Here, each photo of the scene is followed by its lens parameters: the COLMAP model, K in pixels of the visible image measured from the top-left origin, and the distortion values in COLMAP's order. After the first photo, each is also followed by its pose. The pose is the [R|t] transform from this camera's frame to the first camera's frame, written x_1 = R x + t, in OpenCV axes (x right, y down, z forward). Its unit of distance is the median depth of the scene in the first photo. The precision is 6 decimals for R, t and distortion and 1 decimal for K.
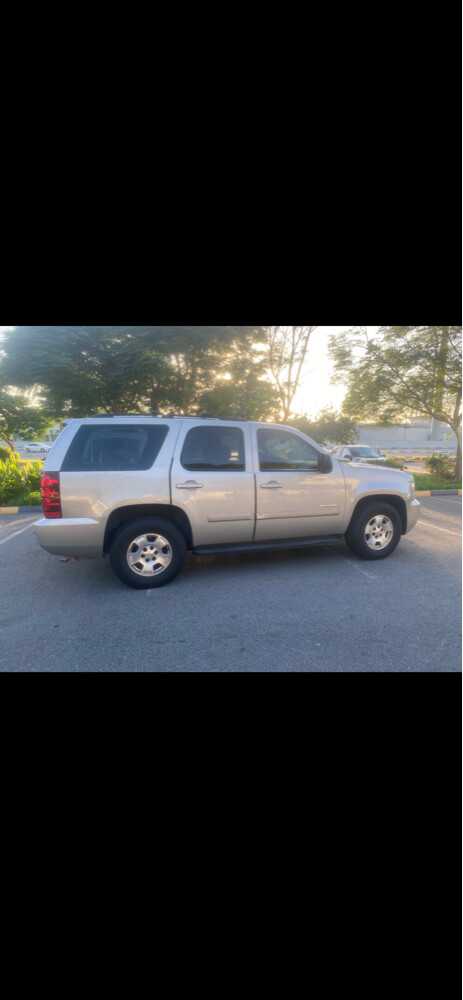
lens RADIAL K [[360.5, 0, 231.5], [0, 360.5, 500.0], [0, 0, 1]] dist [0.000645, -0.000013]
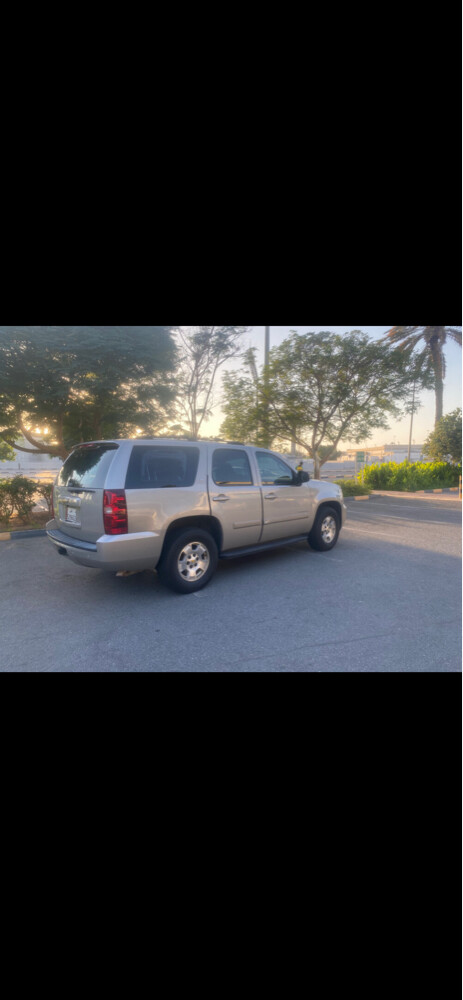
lens RADIAL K [[360.5, 0, 231.5], [0, 360.5, 500.0], [0, 0, 1]] dist [0.000645, -0.000013]
pose [[0.903067, -0.040460, 0.427590, -0.578249], [0.063345, 0.997213, -0.039423, 0.012796], [-0.424804, 0.062687, 0.903113, -0.075337]]
